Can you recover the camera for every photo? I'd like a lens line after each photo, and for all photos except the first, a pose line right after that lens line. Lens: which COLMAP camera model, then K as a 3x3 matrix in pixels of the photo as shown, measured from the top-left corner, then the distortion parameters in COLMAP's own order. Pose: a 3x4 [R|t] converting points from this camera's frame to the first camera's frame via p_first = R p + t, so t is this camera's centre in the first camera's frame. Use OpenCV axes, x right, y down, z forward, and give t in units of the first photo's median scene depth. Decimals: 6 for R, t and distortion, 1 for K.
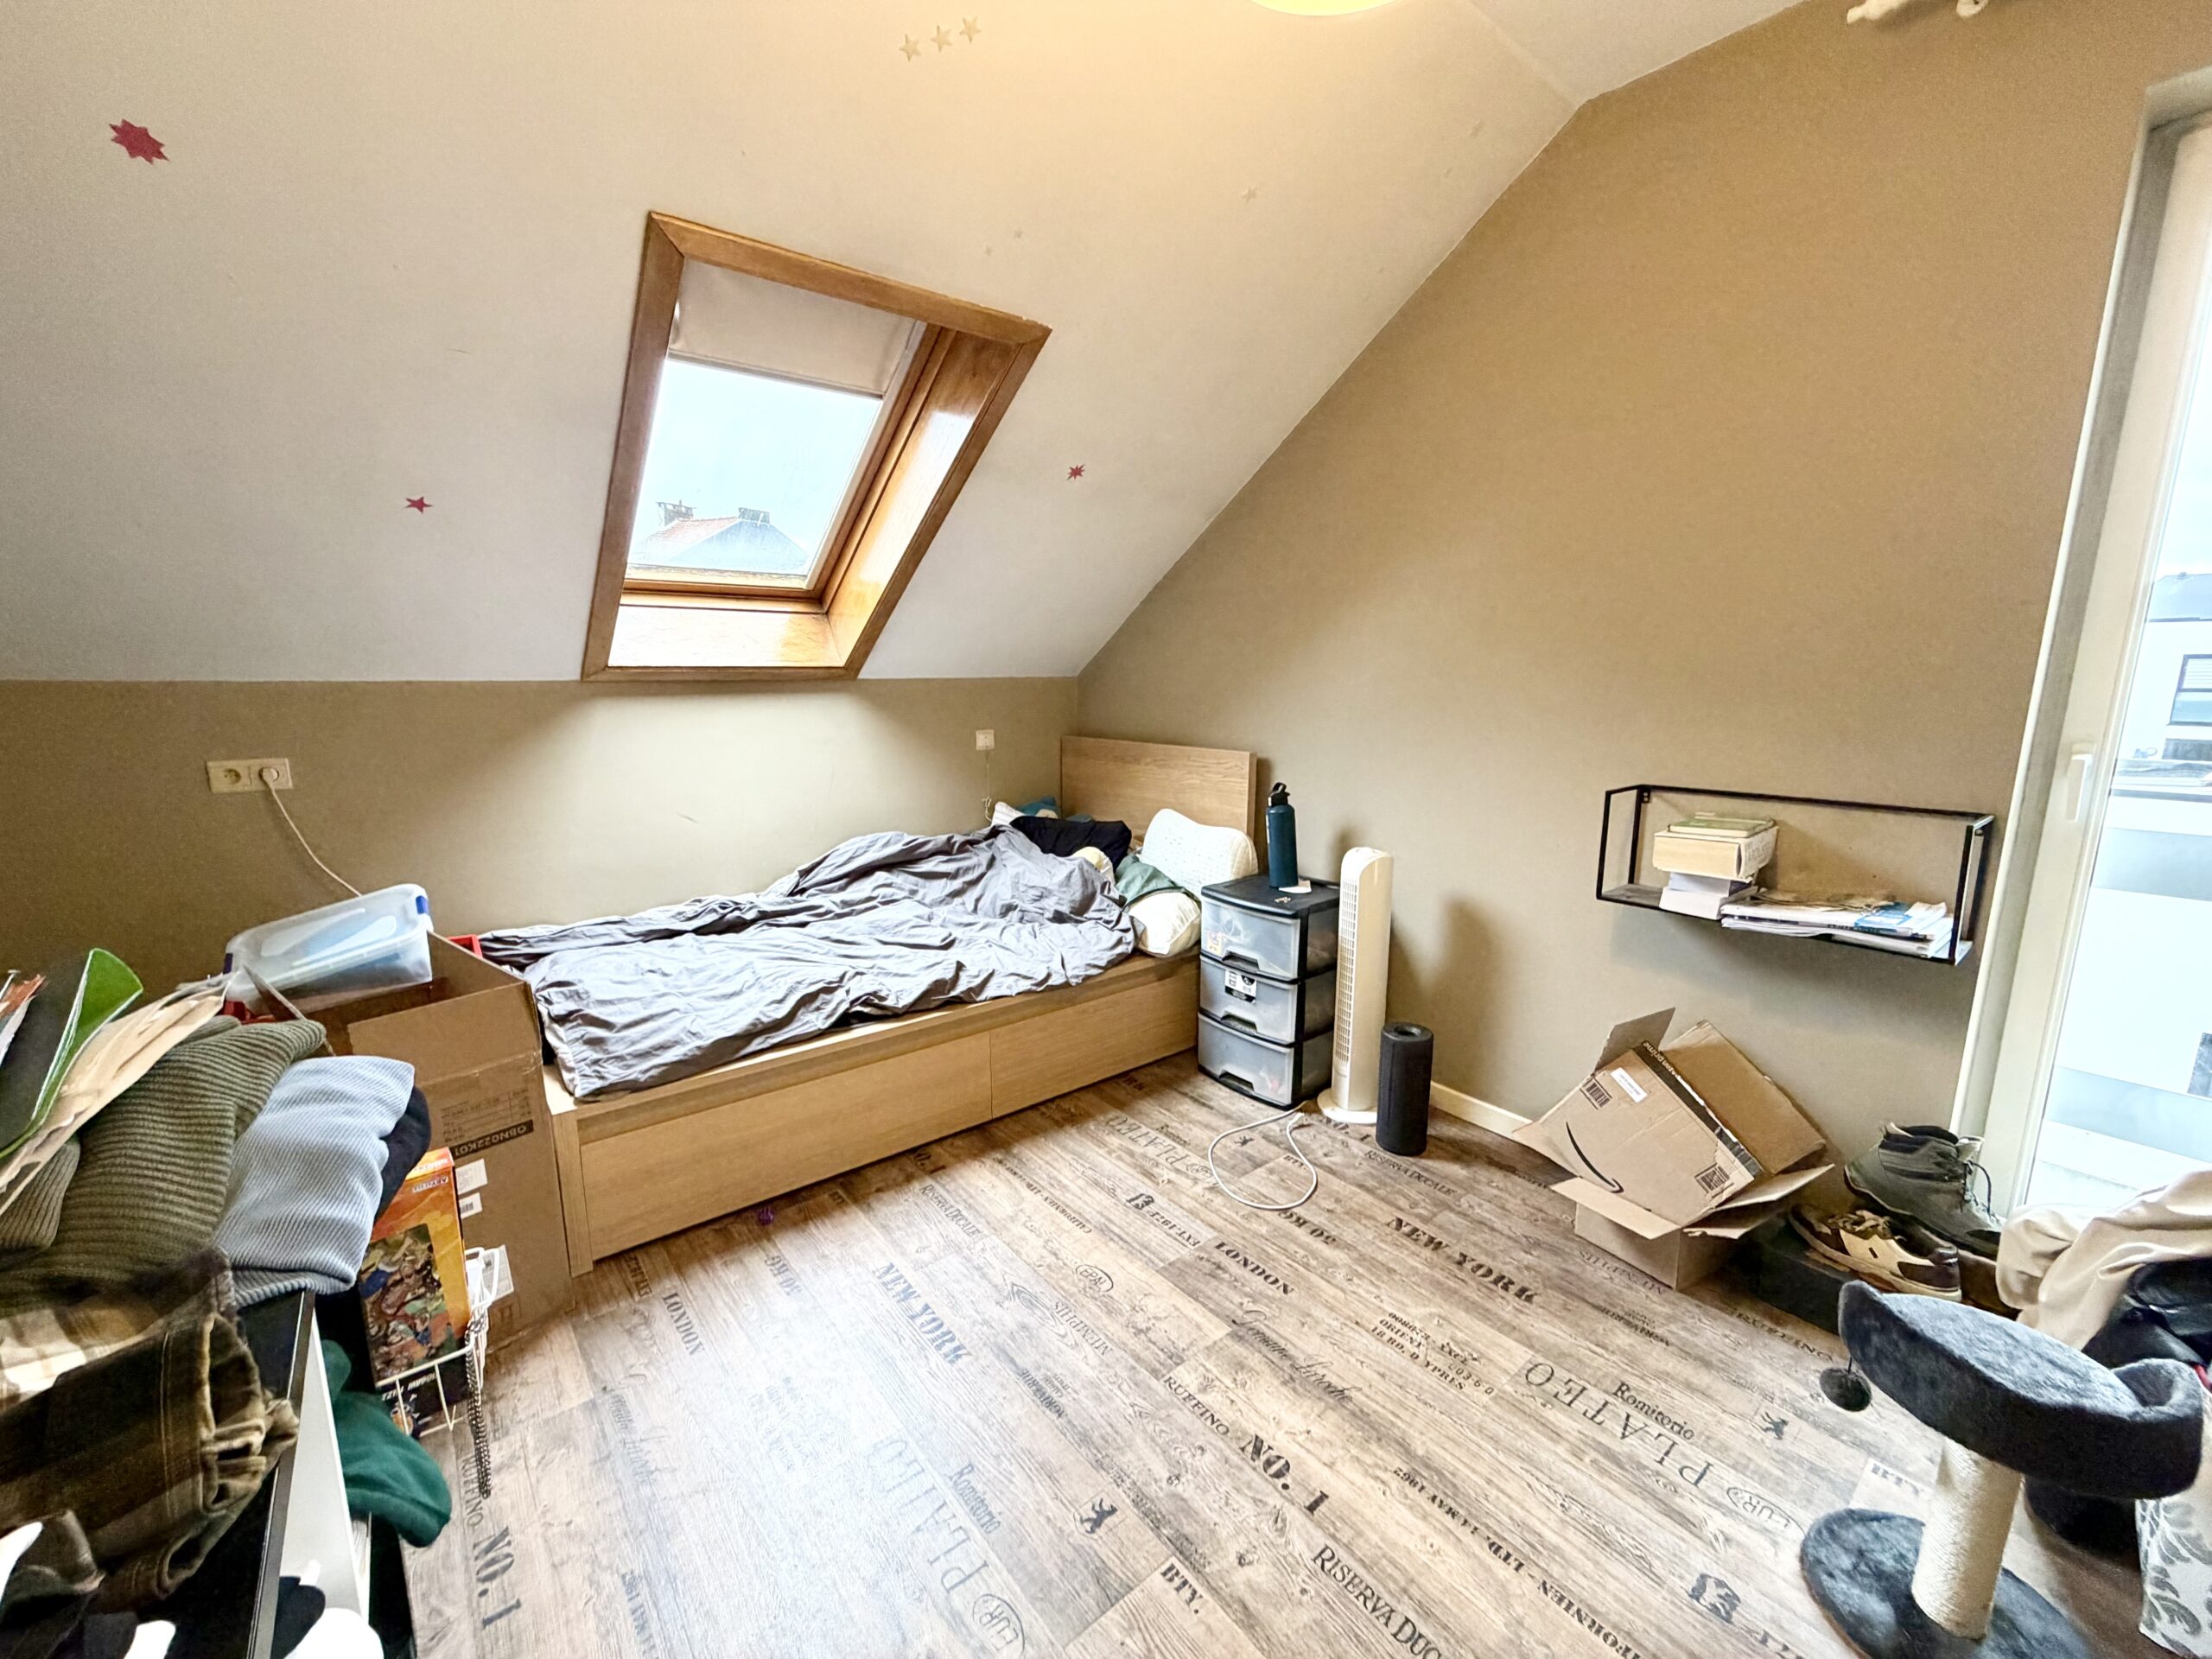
lens RADIAL K [[883.9, 0, 1110.1], [0, 883.9, 836.1], [0, 0, 1]] dist [-0.006066, -0.000577]
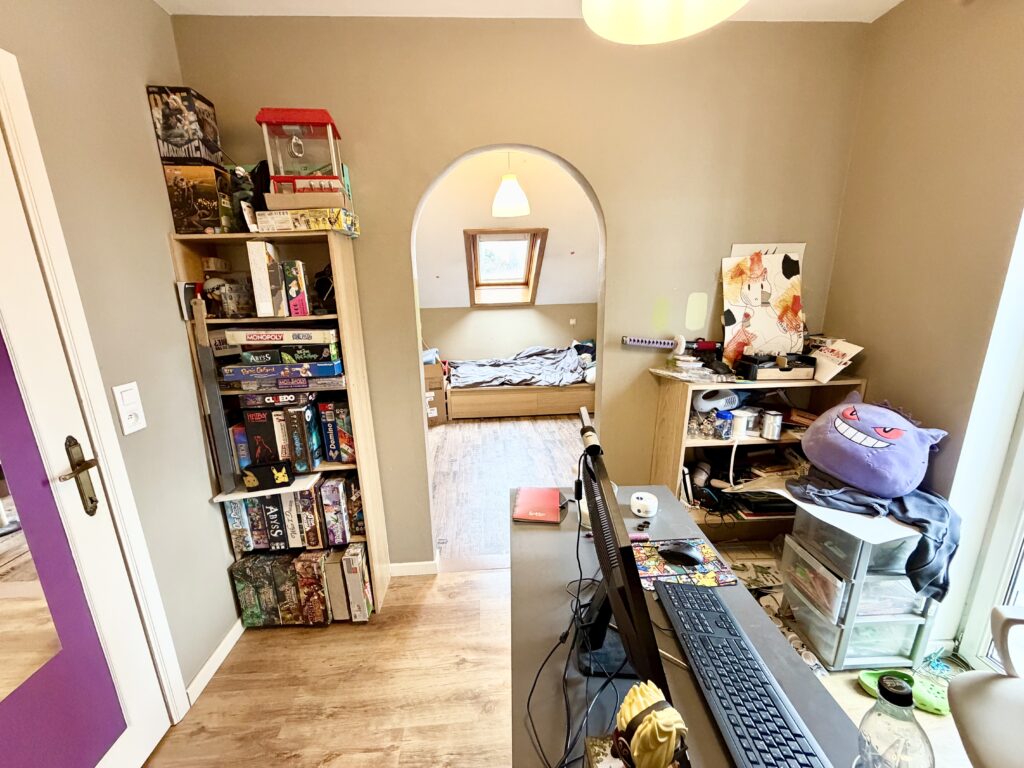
lens RADIAL K [[409.2, 0, 507.6], [0, 409.2, 387.1], [0, 0, 1]] dist [-0.006066, -0.000577]
pose [[0.817971, 0.116562, -0.563326, 0.749883], [-0.076351, 0.992591, 0.094520, 0.017722], [0.570170, -0.034304, 0.820810, -0.597304]]
